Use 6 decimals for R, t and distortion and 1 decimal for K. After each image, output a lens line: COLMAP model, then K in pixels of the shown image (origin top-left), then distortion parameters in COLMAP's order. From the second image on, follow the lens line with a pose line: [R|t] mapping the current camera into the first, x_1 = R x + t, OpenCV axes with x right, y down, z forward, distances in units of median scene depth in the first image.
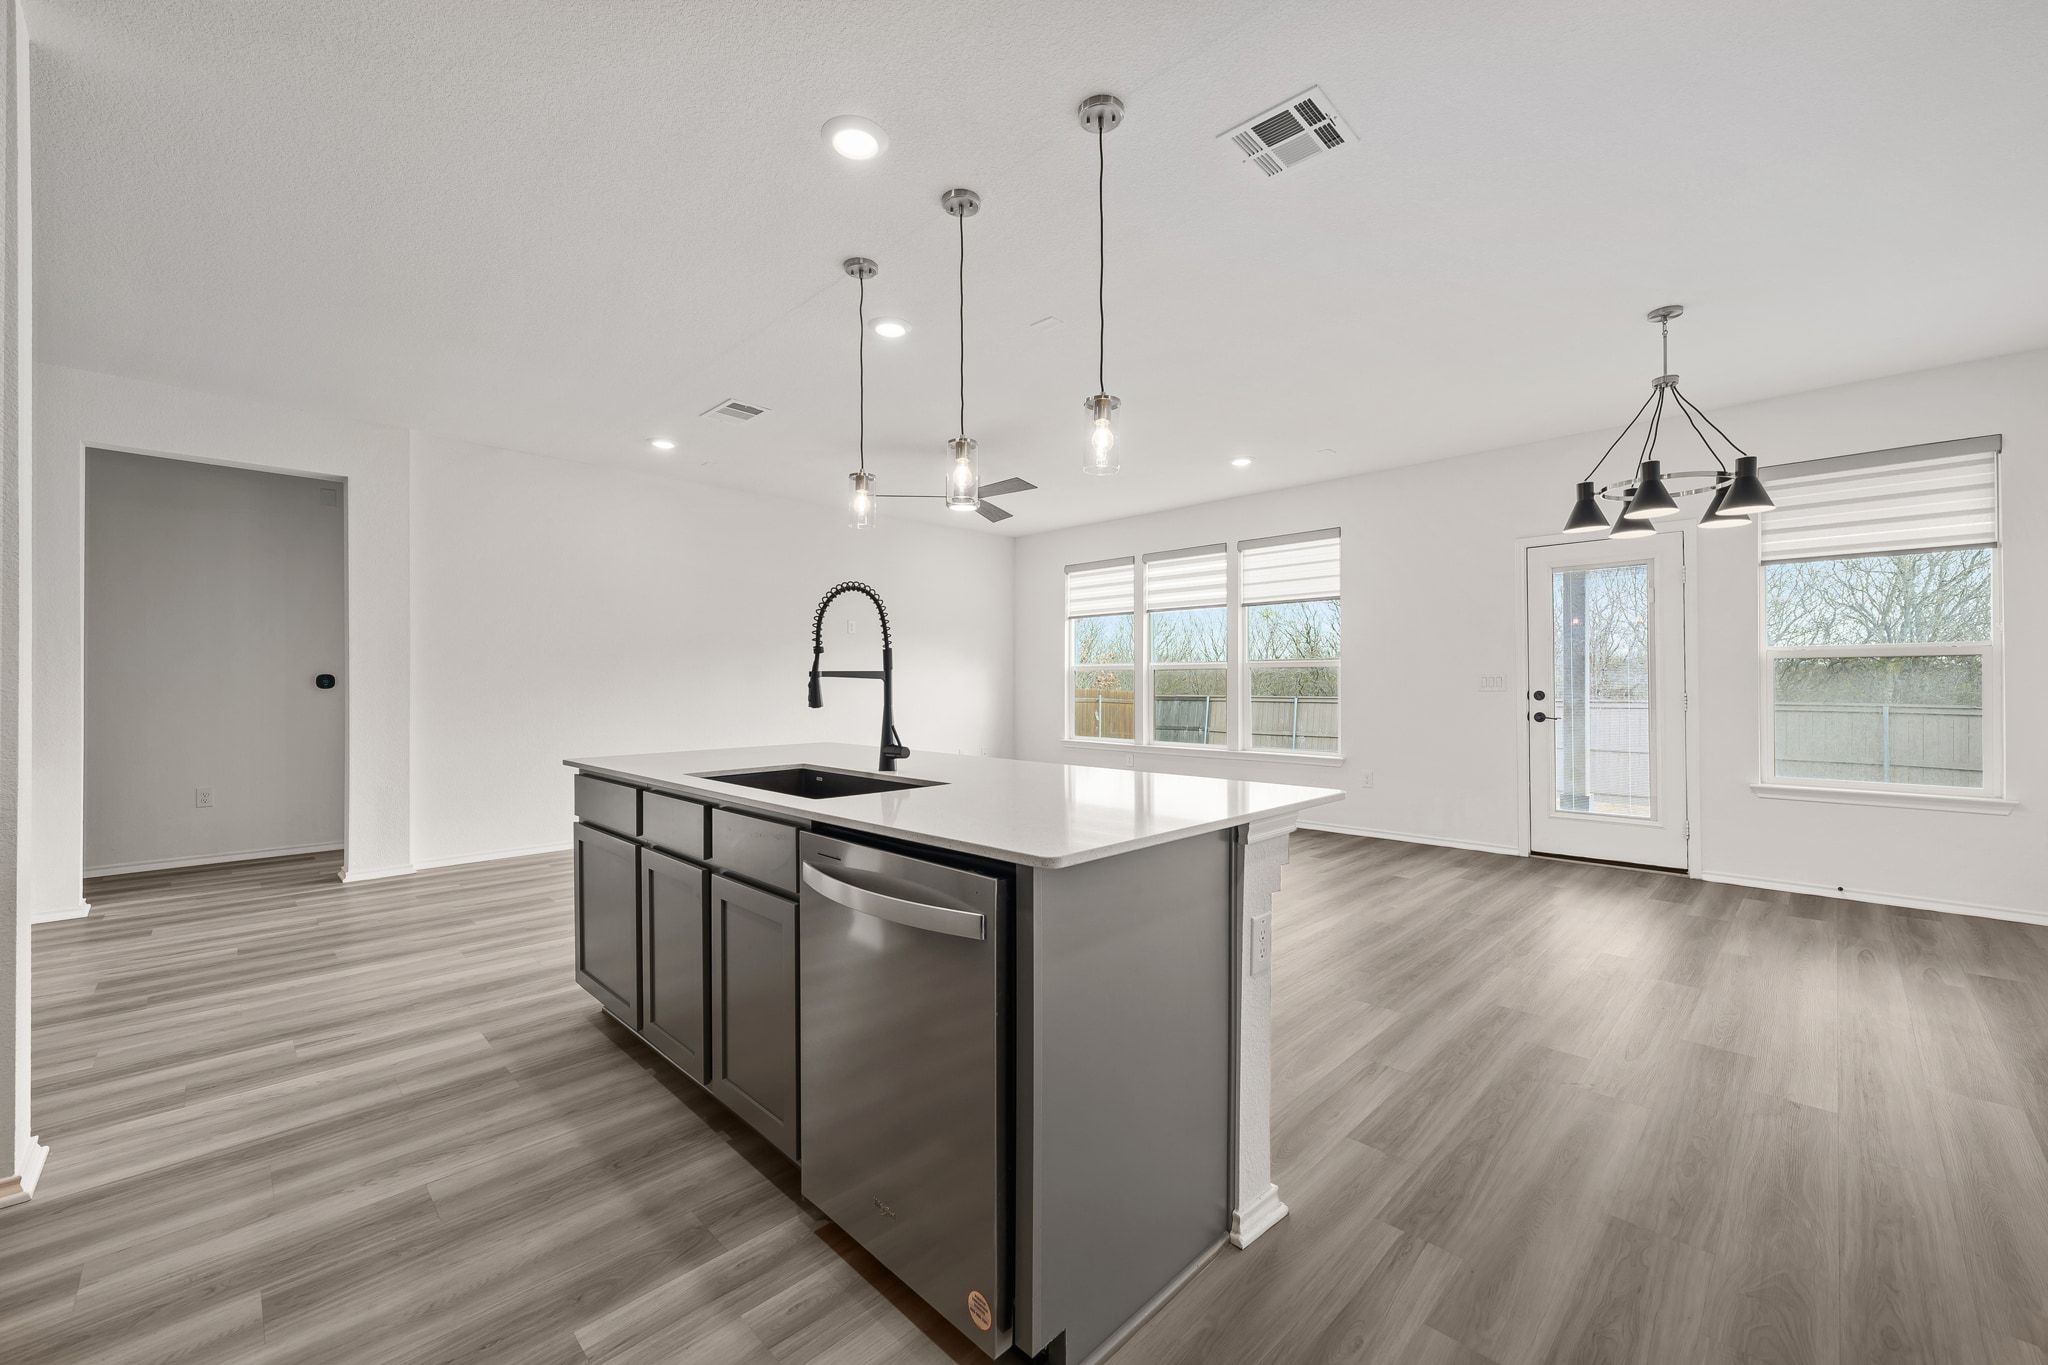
lens RADIAL K [[810.7, 0, 1017.0], [0, 810.7, 667.1], [0, 0, 1]] dist [0.001288, 0.000532]
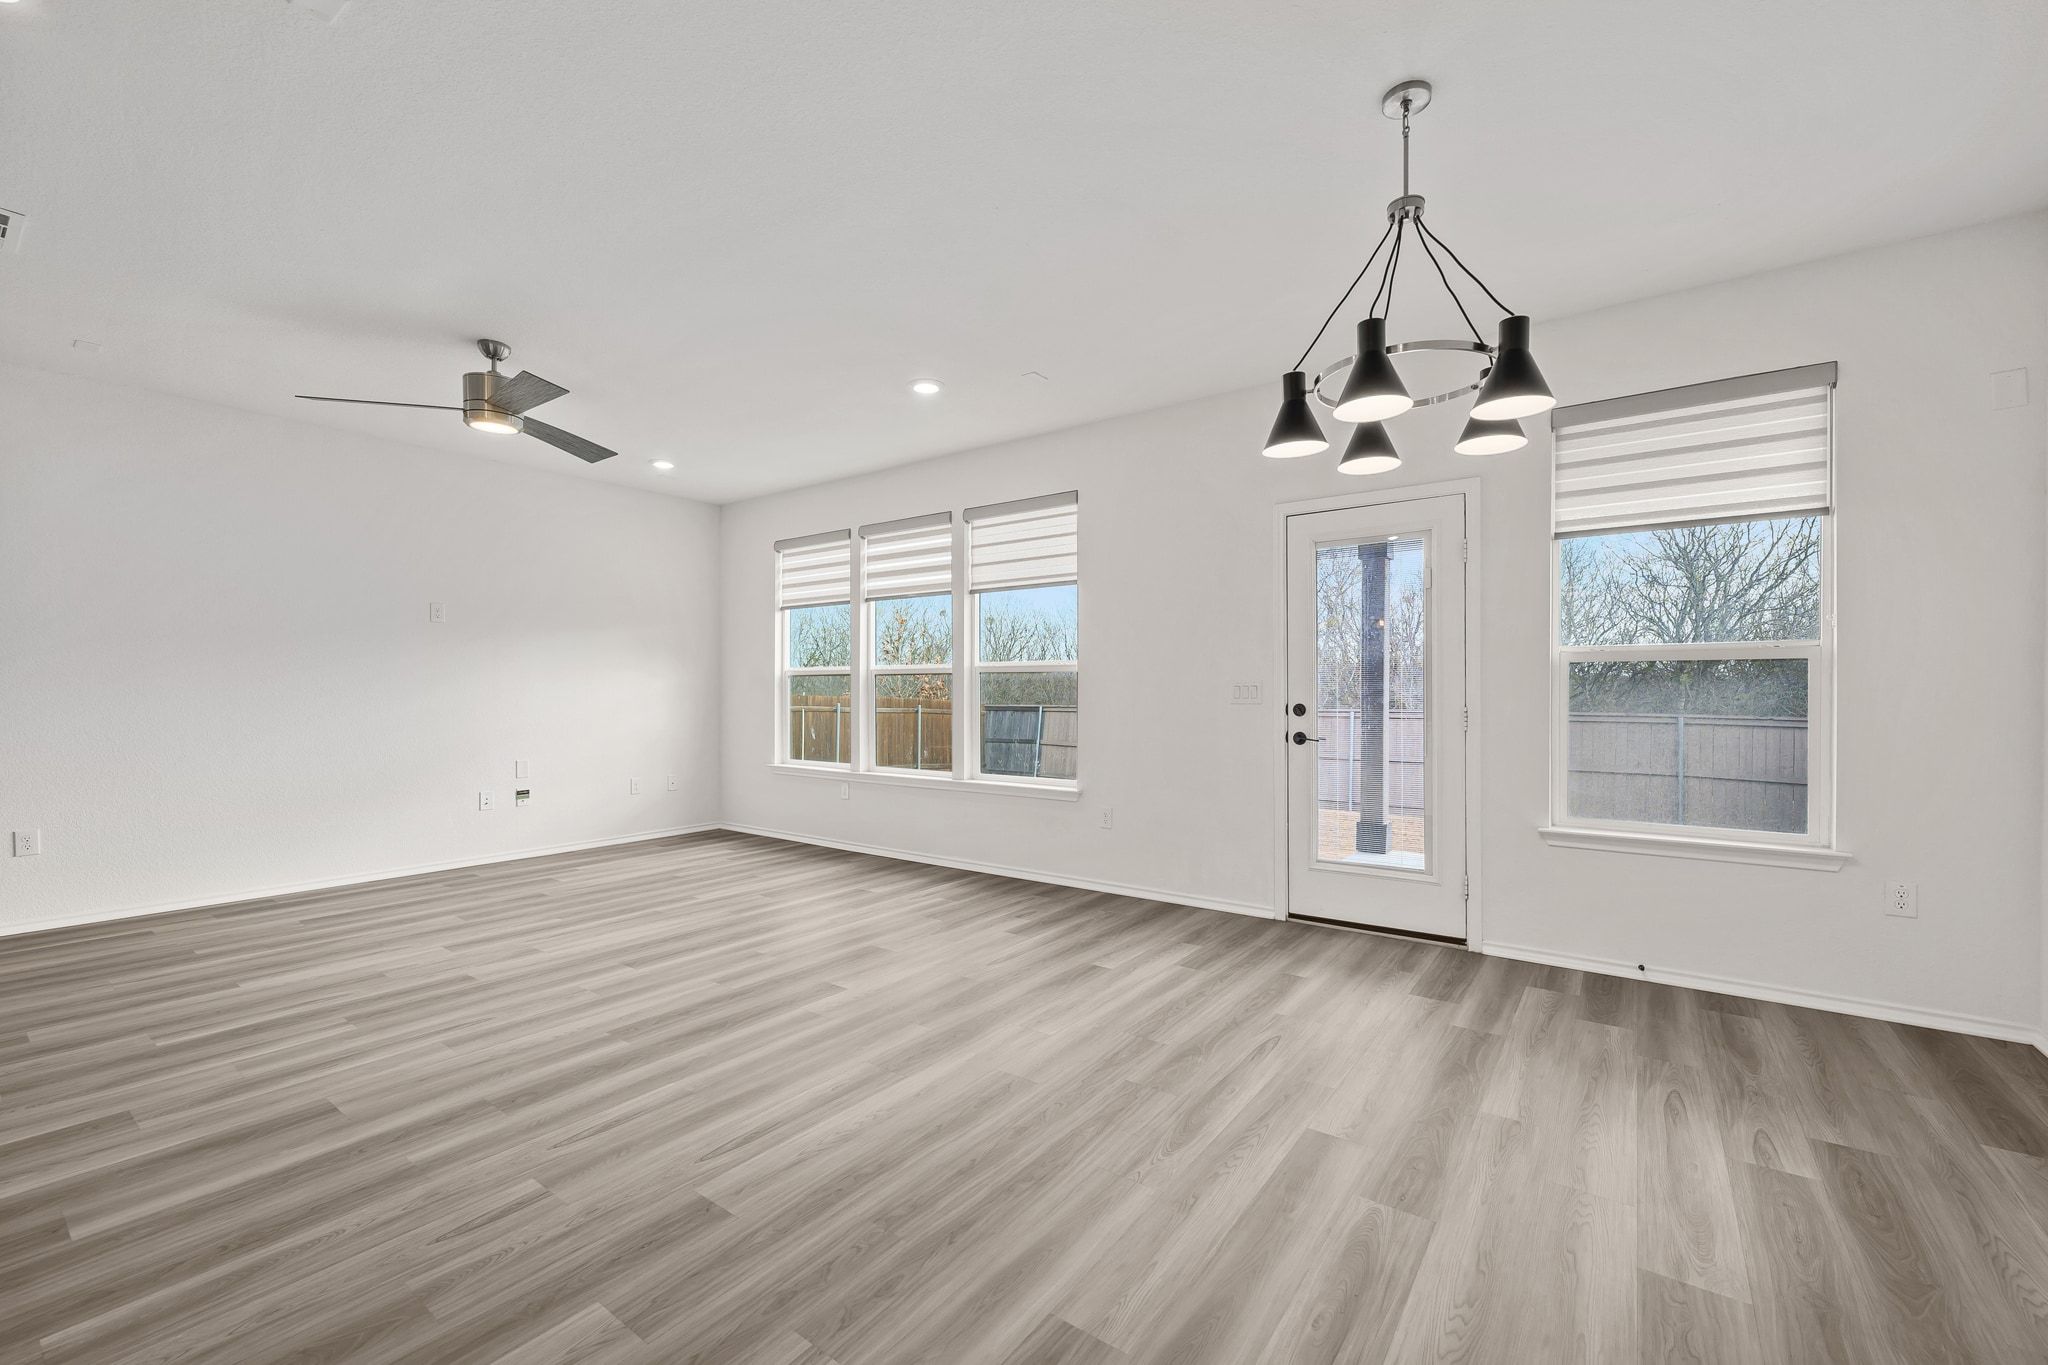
lens RADIAL K [[827.0, 0, 1024.0], [0, 827.0, 682.5], [0, 0, 1]] dist [0.000408, -0.000057]
pose [[0.988508, 0.003719, 0.151124, 0.271041], [-0.005061, 0.999951, 0.008495, 0.003909], [-0.151085, -0.009162, 0.988478, 0.271054]]
